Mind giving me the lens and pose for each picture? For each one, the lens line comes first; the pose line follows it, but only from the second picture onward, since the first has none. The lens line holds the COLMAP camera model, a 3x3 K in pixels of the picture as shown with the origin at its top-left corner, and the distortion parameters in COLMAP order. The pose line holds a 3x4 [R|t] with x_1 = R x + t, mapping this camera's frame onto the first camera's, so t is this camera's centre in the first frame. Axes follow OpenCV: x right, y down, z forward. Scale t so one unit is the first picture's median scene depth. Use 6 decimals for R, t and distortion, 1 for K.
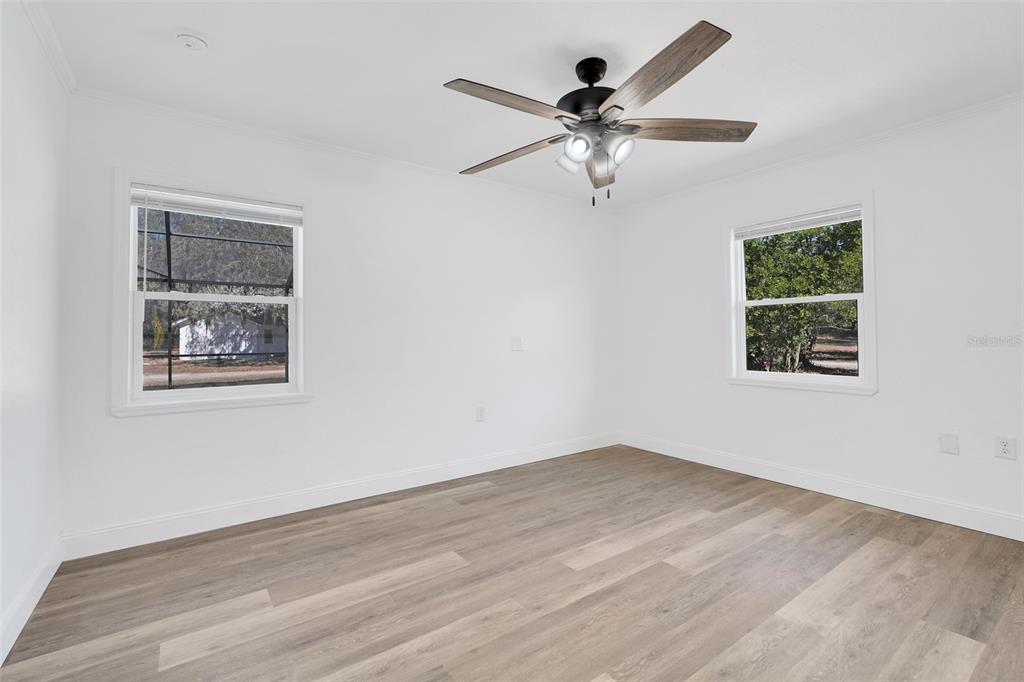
lens RADIAL K [[453.1, 0, 508.5], [0, 453.1, 336.3], [0, 0, 1]] dist [0.000416, 0.000825]
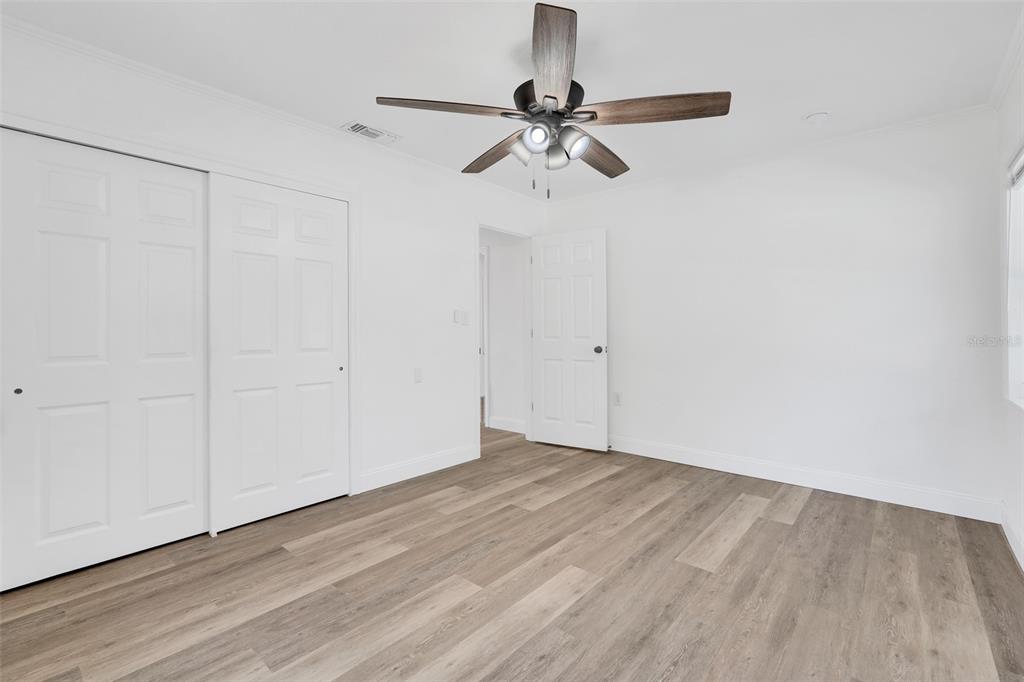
lens RADIAL K [[453.1, 0, 508.5], [0, 453.1, 336.3], [0, 0, 1]] dist [0.000416, 0.000825]
pose [[-0.973463, 0.007609, -0.228720, 0.532872], [0.006994, 0.999969, 0.003499, 0.011689], [0.228740, 0.001807, -0.973486, 2.035618]]
